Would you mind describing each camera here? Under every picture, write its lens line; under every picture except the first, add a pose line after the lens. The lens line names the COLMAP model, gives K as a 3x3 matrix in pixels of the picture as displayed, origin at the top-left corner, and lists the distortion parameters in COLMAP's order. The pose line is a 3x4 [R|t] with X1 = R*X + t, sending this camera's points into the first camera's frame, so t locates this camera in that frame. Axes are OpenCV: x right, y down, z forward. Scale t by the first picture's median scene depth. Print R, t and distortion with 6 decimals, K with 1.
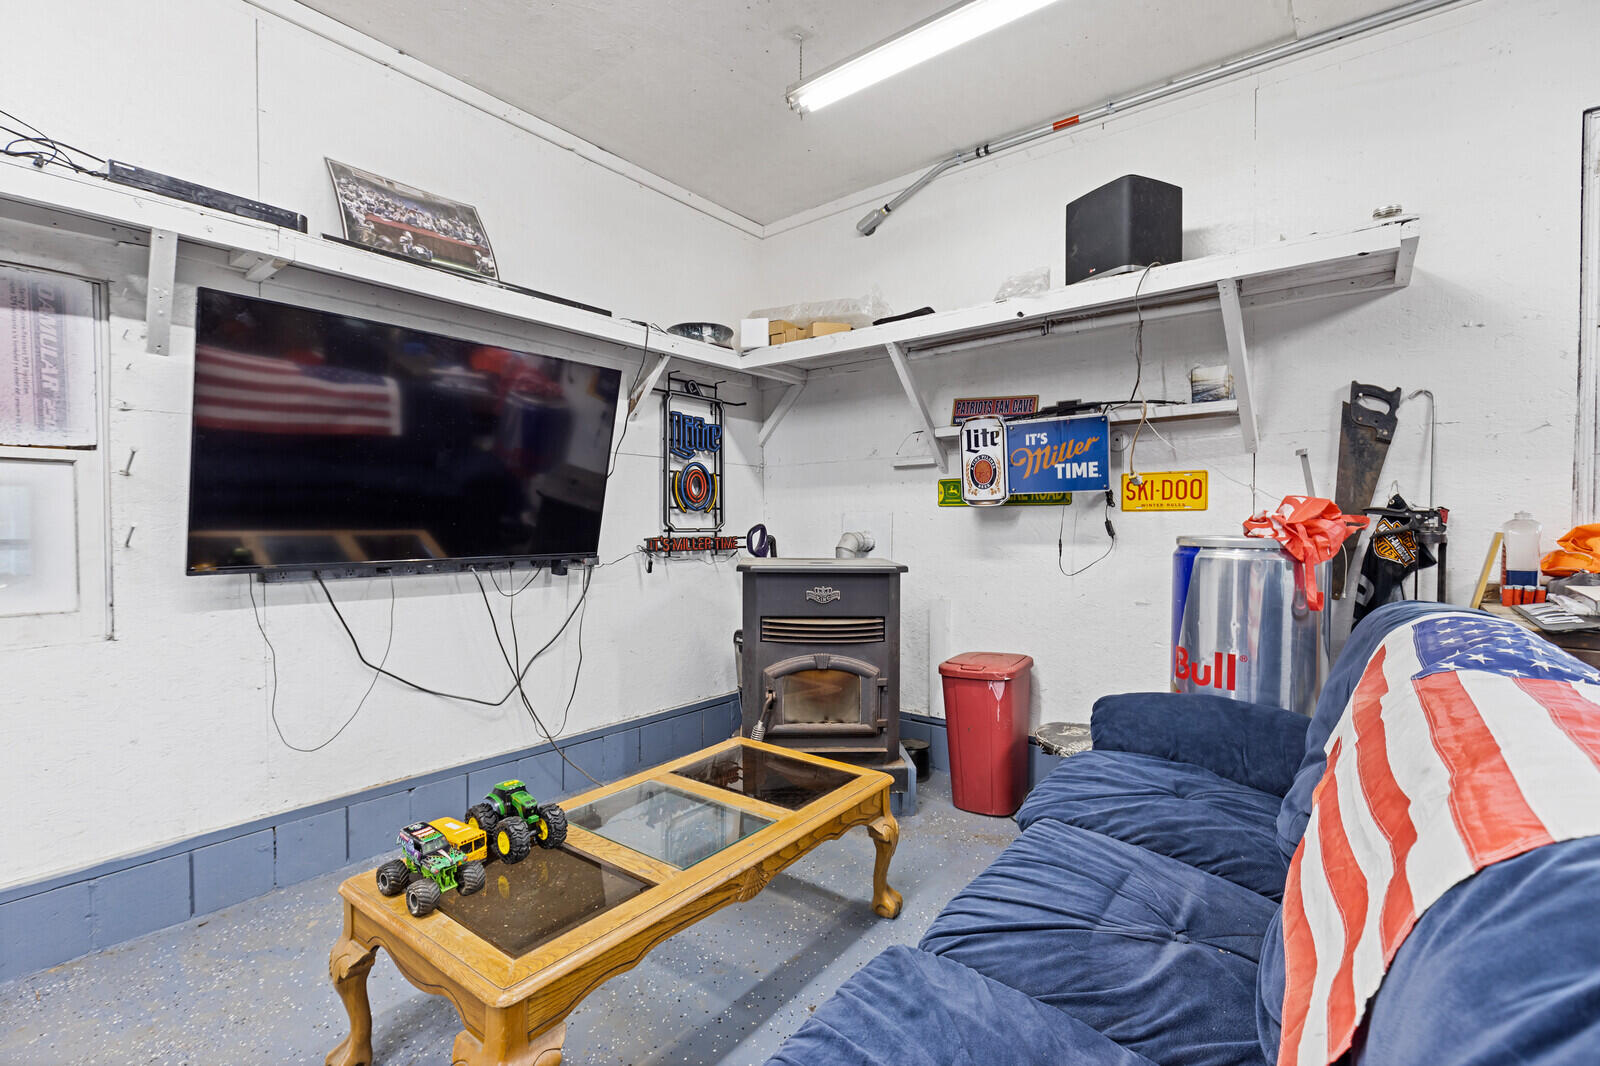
lens RADIAL K [[729.2, 0, 794.5], [0, 729.2, 528.2], [0, 0, 1]] dist [-0.000415, -0.000086]
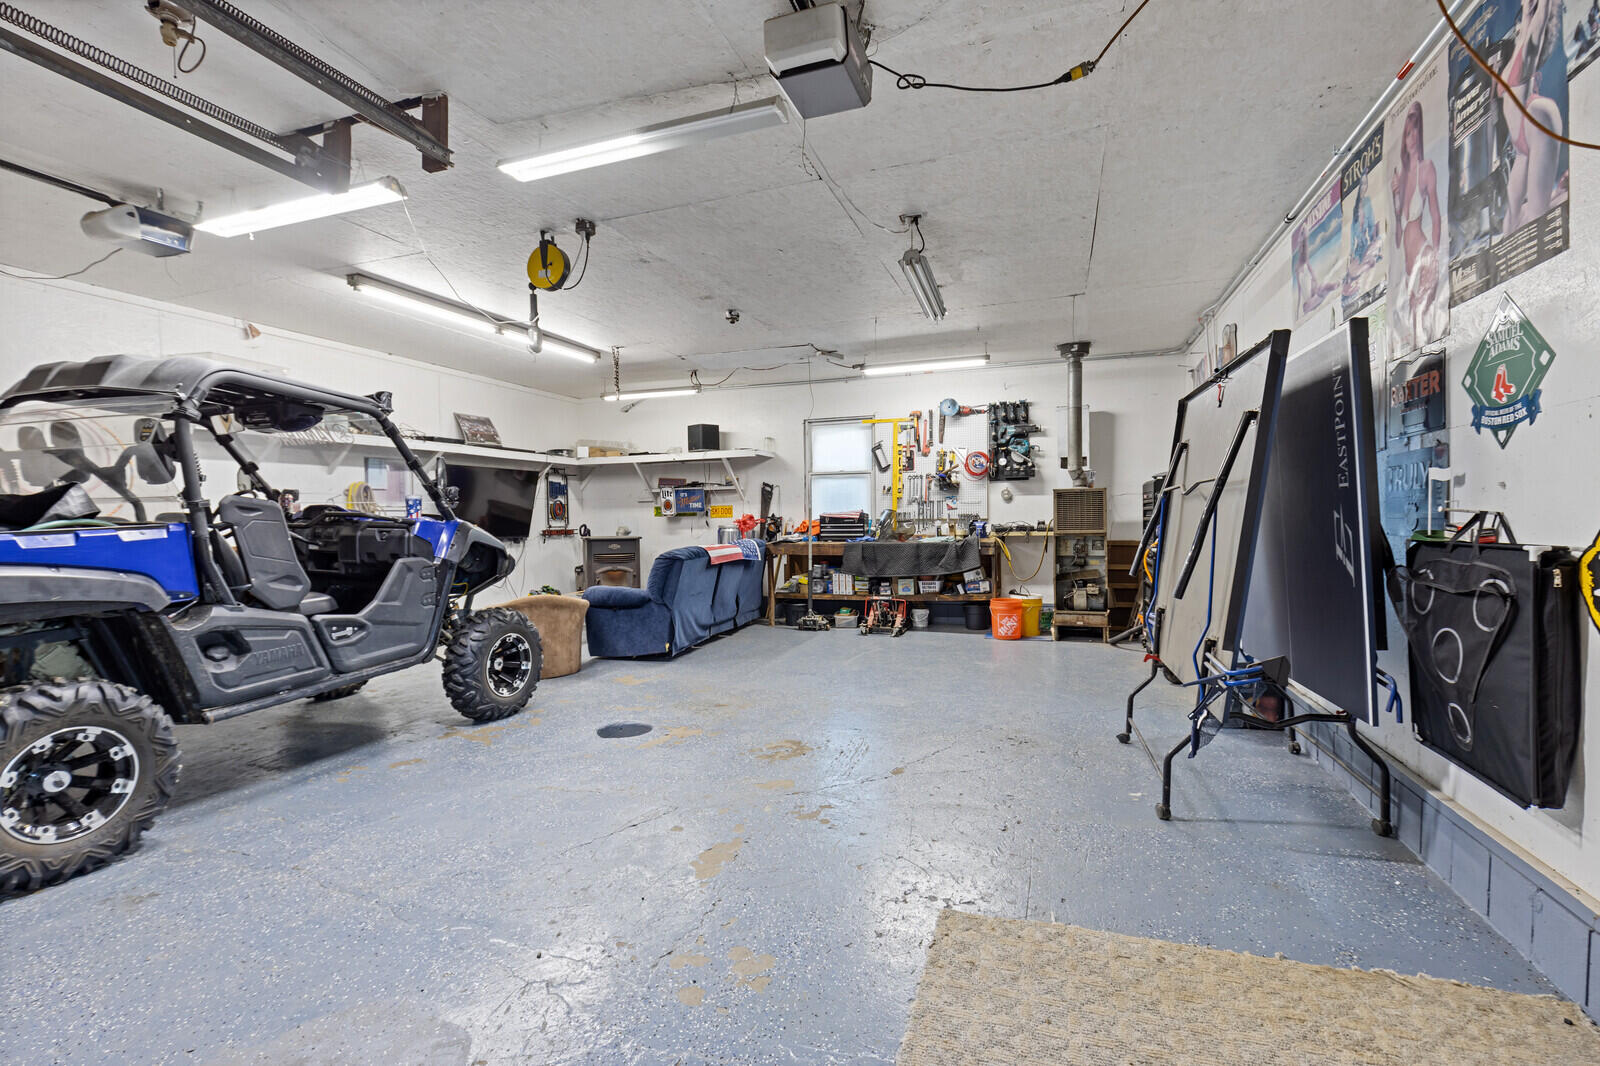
lens RADIAL K [[729.2, 0, 794.5], [0, 729.2, 528.2], [0, 0, 1]] dist [-0.000415, -0.000086]
pose [[0.945439, -0.022563, 0.325016, -0.207349], [0.019843, 0.999735, 0.011681, -0.007468], [-0.325193, -0.004595, 0.945636, -1.862099]]
